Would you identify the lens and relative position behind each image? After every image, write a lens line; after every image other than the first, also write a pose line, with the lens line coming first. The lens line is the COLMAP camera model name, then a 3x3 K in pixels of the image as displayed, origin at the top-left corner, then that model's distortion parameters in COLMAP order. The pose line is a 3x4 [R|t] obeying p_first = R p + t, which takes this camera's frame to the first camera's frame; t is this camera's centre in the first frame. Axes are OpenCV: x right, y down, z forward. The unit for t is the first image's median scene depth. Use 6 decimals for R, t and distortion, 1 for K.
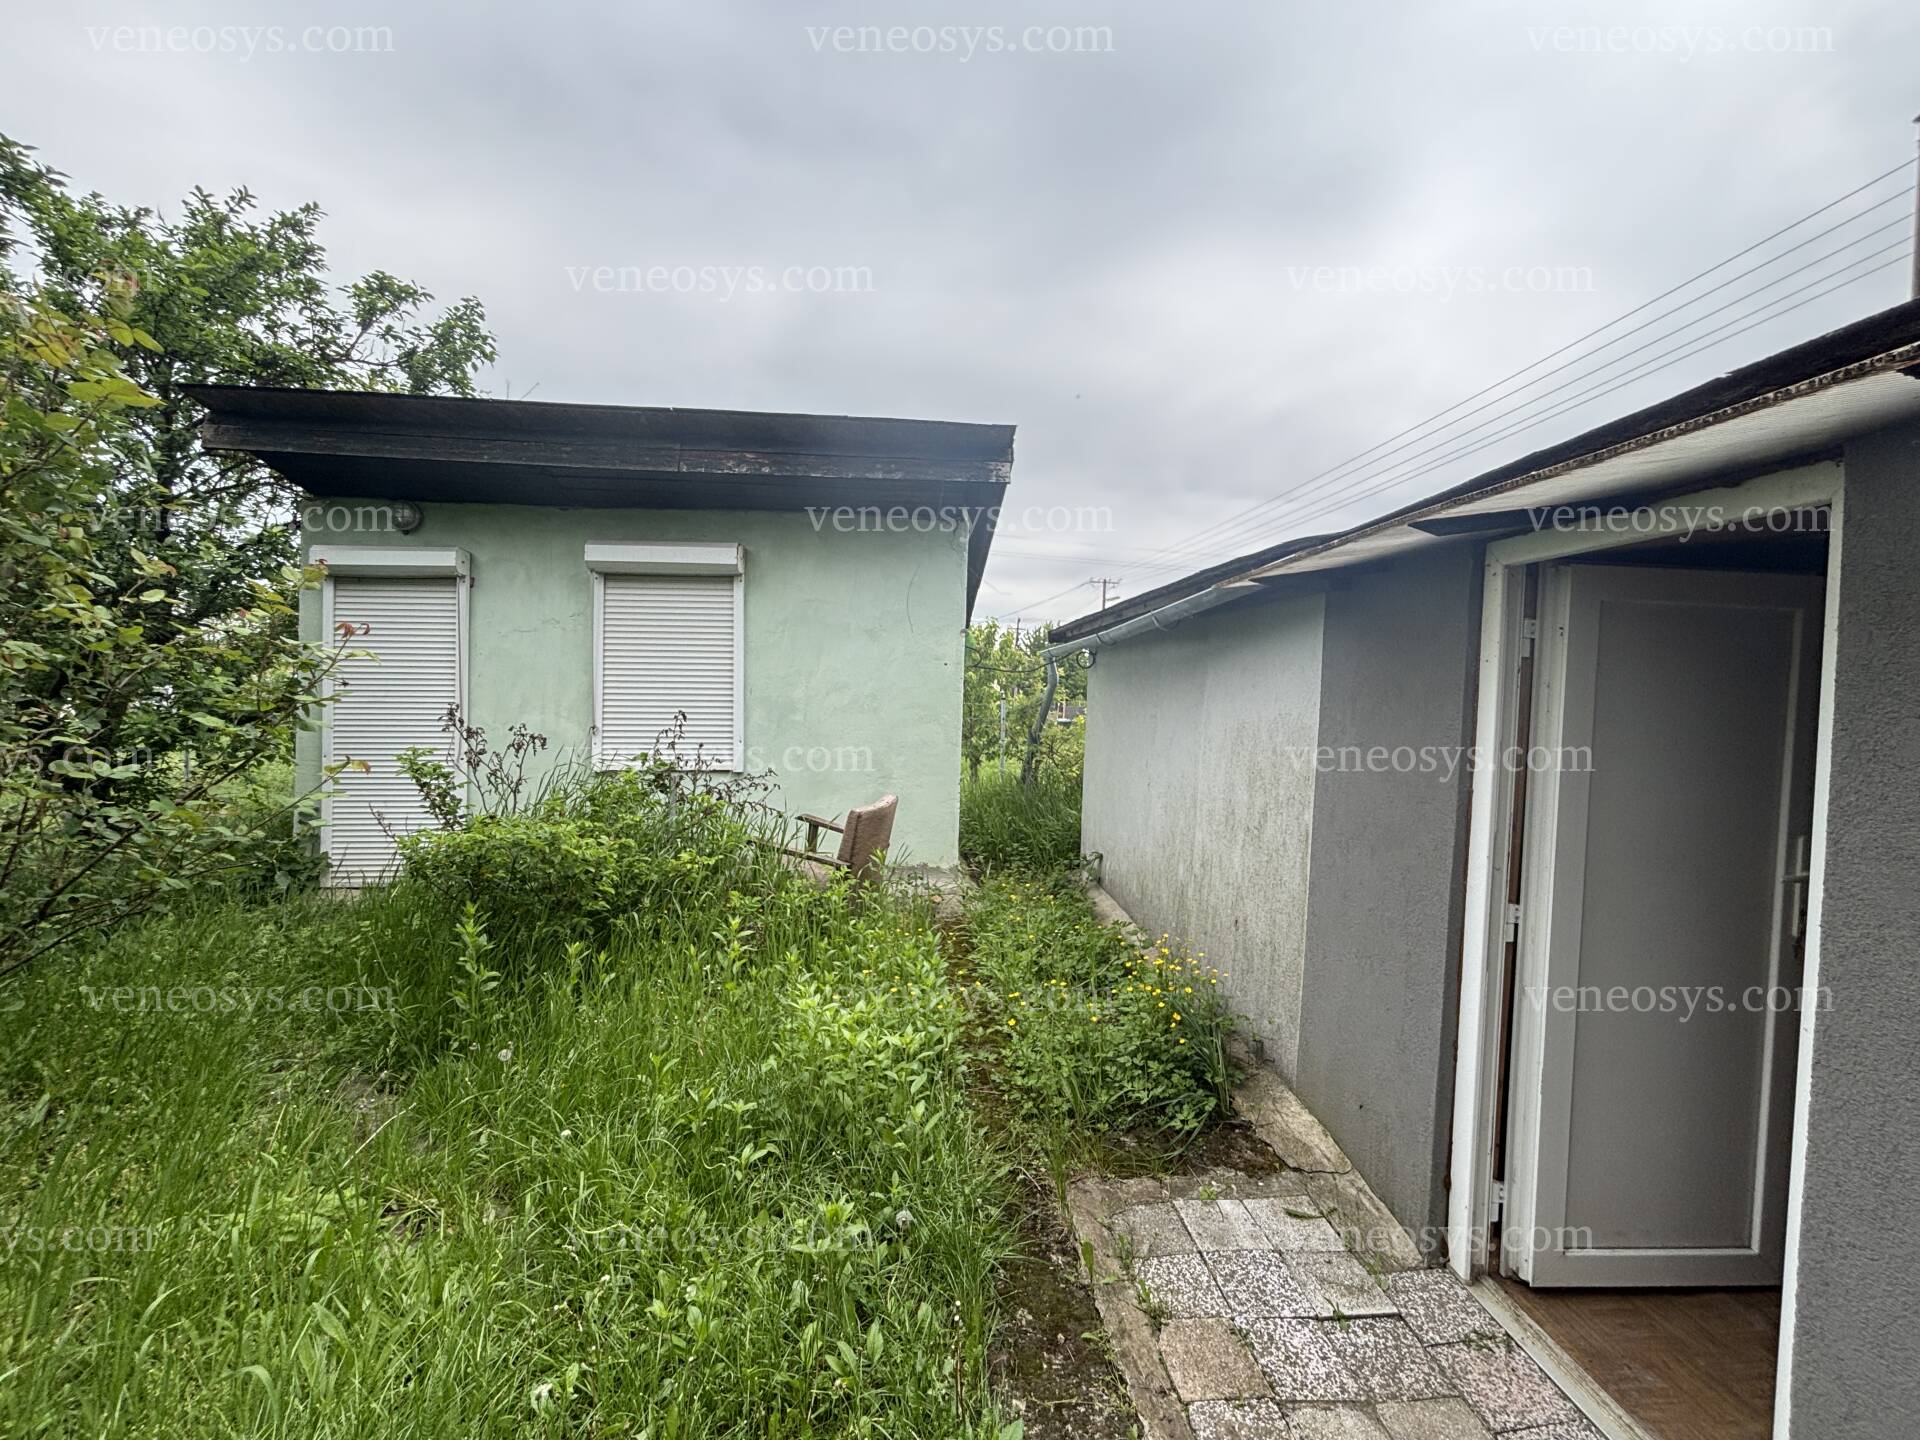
lens RADIAL K [[777.9, 0, 959.3], [0, 777.9, 723.4], [0, 0, 1]] dist [0.003886, -0.000015]
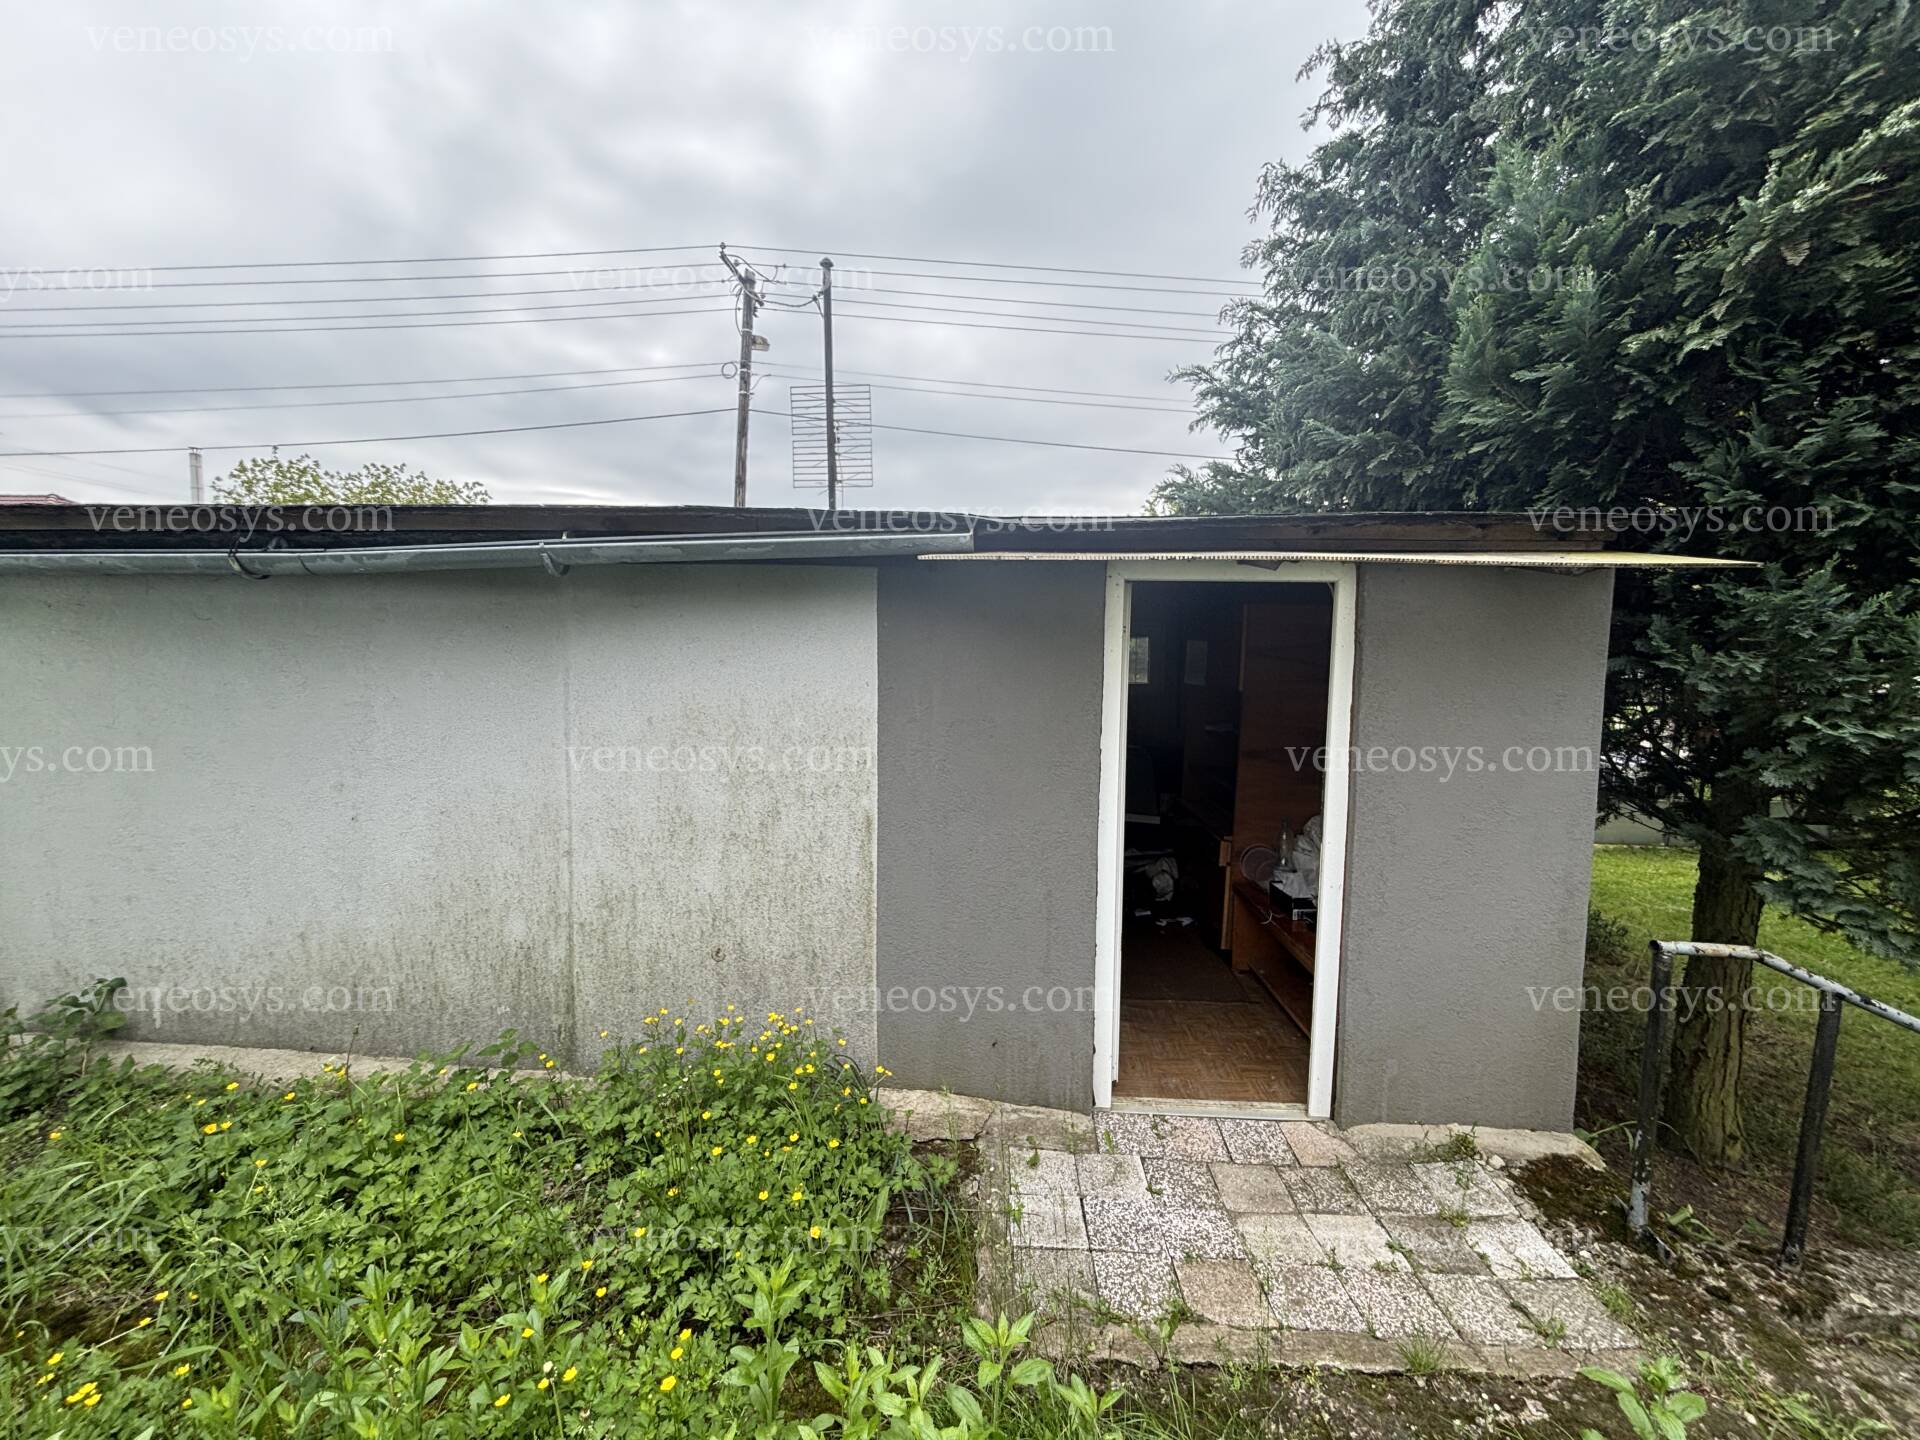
lens RADIAL K [[777.9, 0, 957.5], [0, 777.9, 722.3], [0, 0, 1]] dist [0.003886, -0.000015]
pose [[0.117889, -0.107130, 0.987231, -0.531484], [0.024466, 0.994175, 0.104962, -0.083725], [-0.992725, 0.011779, 0.119823, 0.893490]]
